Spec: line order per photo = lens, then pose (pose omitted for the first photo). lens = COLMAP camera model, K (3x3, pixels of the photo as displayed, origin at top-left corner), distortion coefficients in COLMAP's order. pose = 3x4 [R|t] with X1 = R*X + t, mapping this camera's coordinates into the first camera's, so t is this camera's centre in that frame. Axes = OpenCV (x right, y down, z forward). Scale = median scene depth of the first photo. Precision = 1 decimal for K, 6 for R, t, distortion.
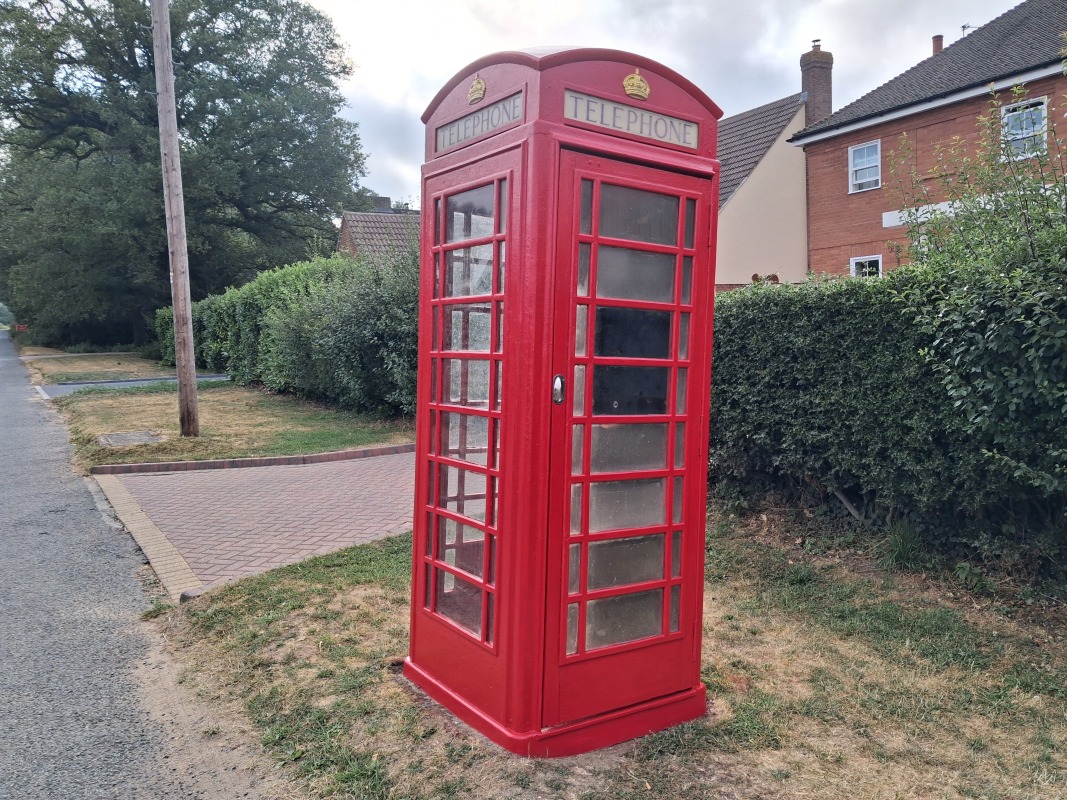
lens RADIAL K [[837.8, 0, 537.2], [0, 837.8, 394.8], [0, 0, 1]] dist [-0.000838, 0.000142]
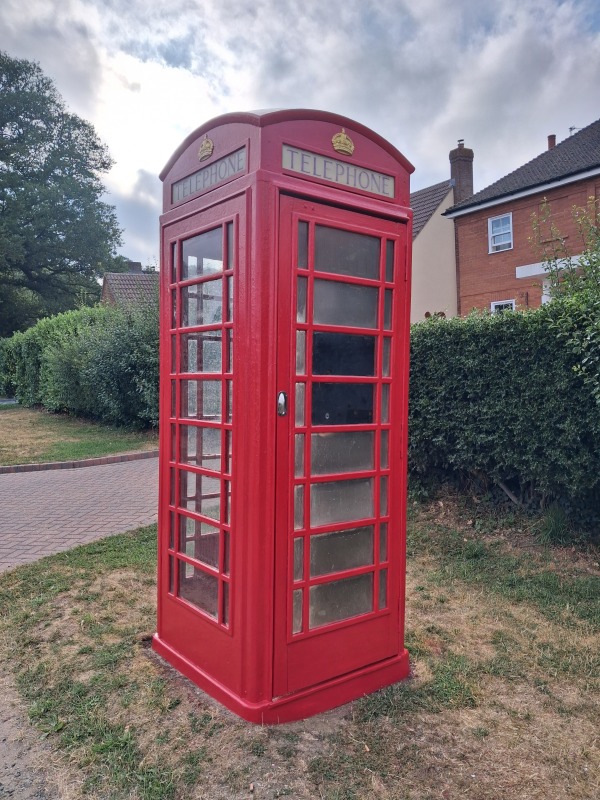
lens RADIAL K [[628.1, 0, 281.0], [0, 628.1, 406.2], [0, 0, 1]] dist [-0.000838, 0.000142]
pose [[0.998976, -0.018790, 0.041152, -0.009948], [0.019042, 0.999802, -0.005729, 0.001184], [-0.041037, 0.006507, 0.999136, 0.119529]]
